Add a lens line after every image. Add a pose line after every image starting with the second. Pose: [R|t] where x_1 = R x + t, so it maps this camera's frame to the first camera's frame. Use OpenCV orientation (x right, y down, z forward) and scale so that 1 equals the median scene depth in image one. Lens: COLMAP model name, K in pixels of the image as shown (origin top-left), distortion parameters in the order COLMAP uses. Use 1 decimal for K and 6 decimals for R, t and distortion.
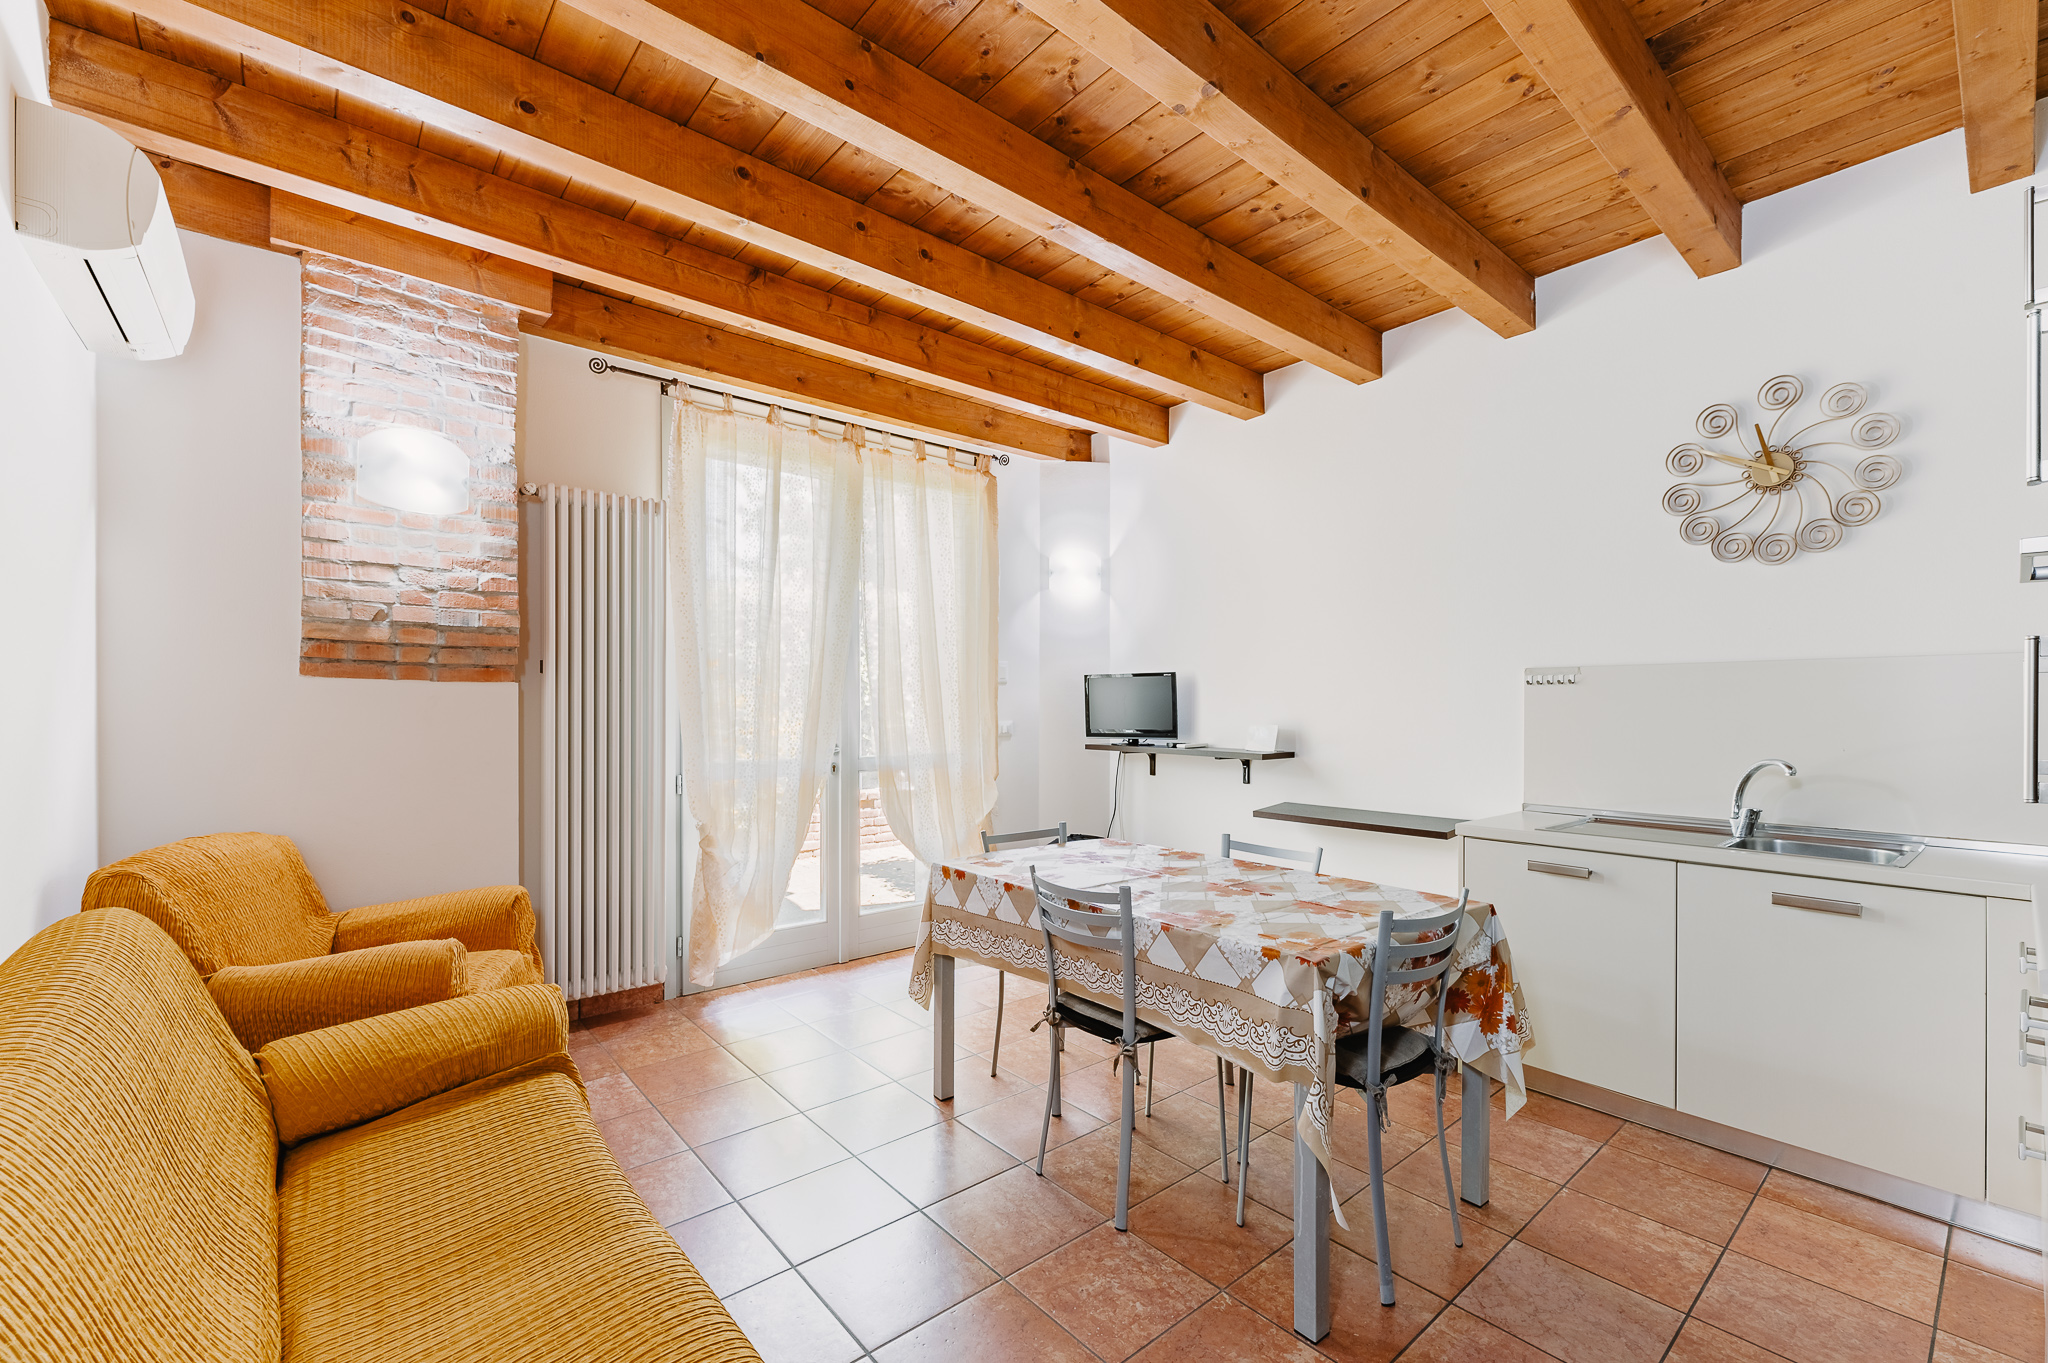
lens RADIAL K [[830.3, 0, 1019.2], [0, 830.3, 697.3], [0, 0, 1]] dist [0.000015, 0.000113]
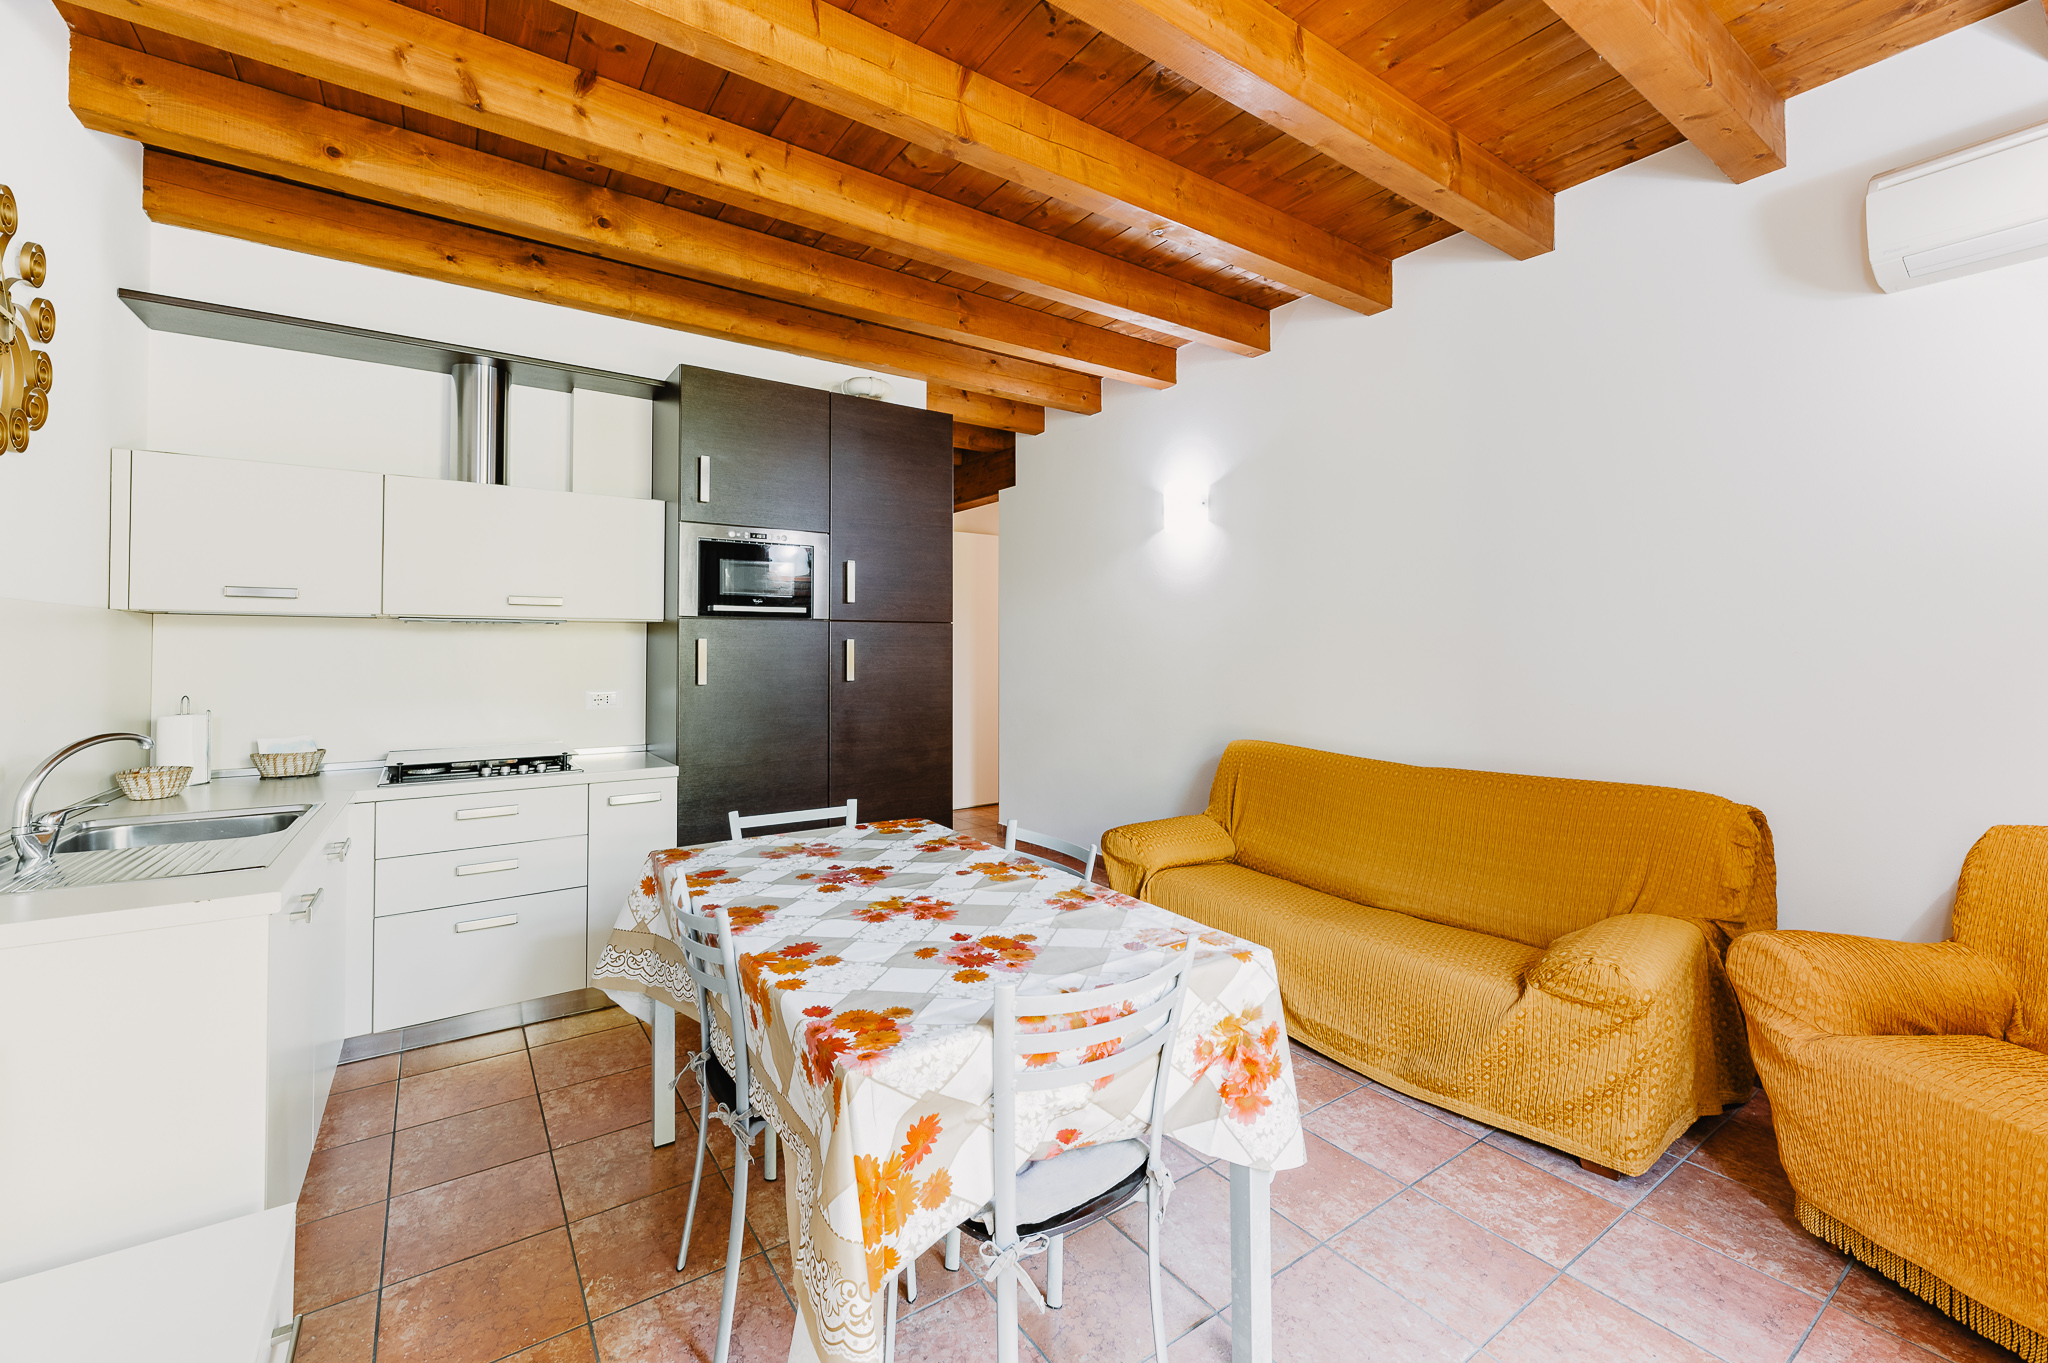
lens RADIAL K [[830.3, 0, 1017.3], [0, 830.3, 666.6], [0, 0, 1]] dist [0.000015, 0.000113]
pose [[-0.996358, 0.002046, 0.085246, 0.168770], [0.001603, 0.999985, -0.005259, 0.010334], [-0.085256, -0.005103, -0.996346, 1.500197]]
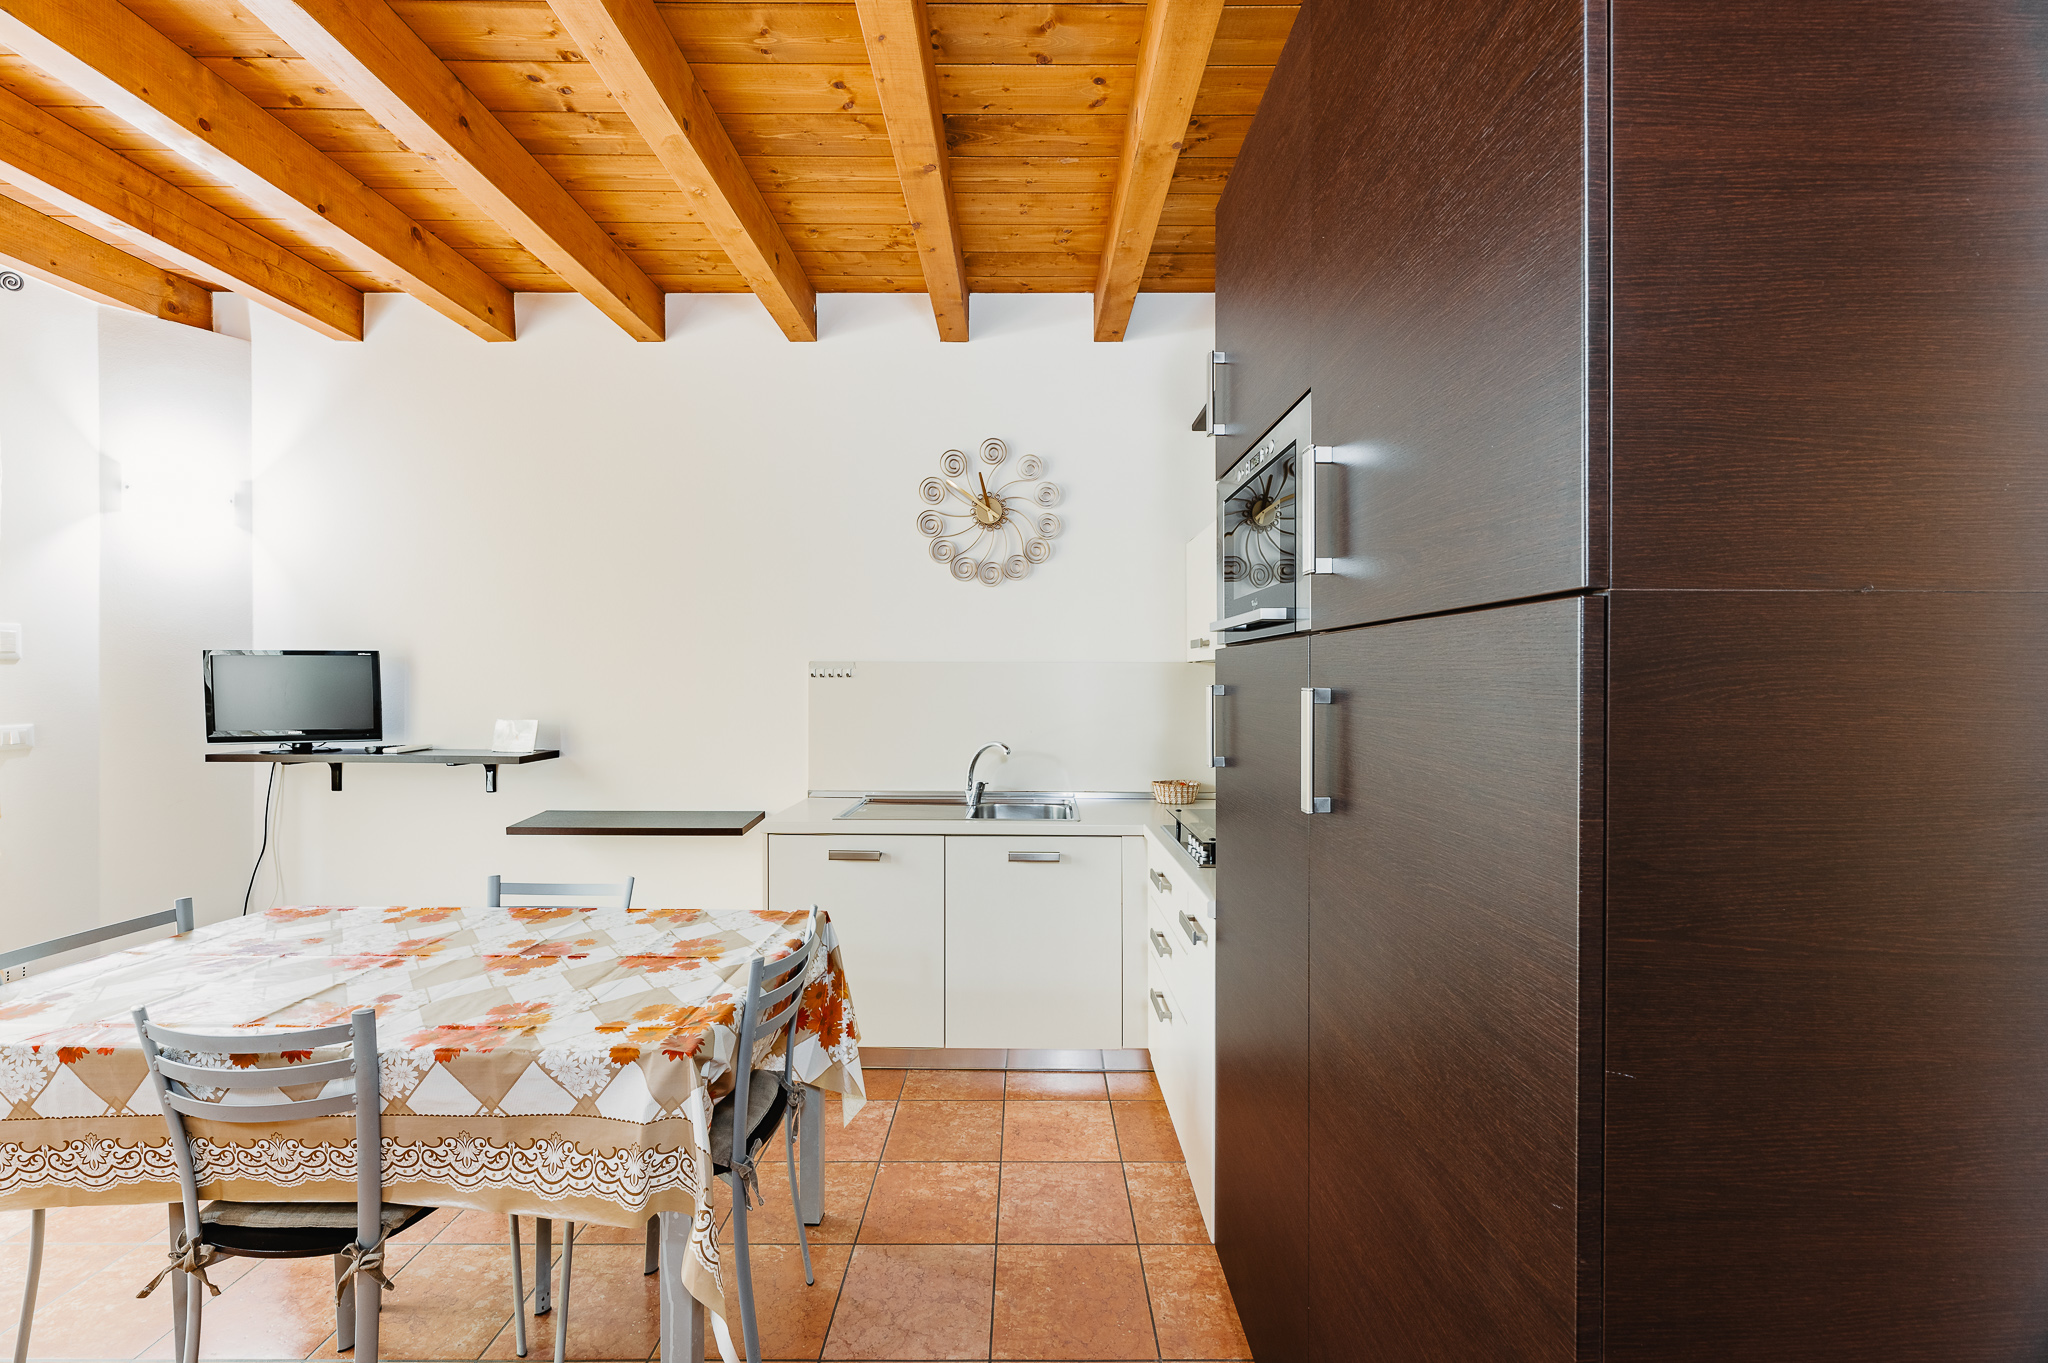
lens RADIAL K [[830.3, 0, 1027.7], [0, 830.3, 678.8], [0, 0, 1]] dist [0.000015, 0.000113]
pose [[0.636418, -0.002428, 0.771341, -0.032606], [-0.006306, 0.999945, 0.008350, -0.030713], [-0.771319, -0.010178, 0.636367, 0.152571]]
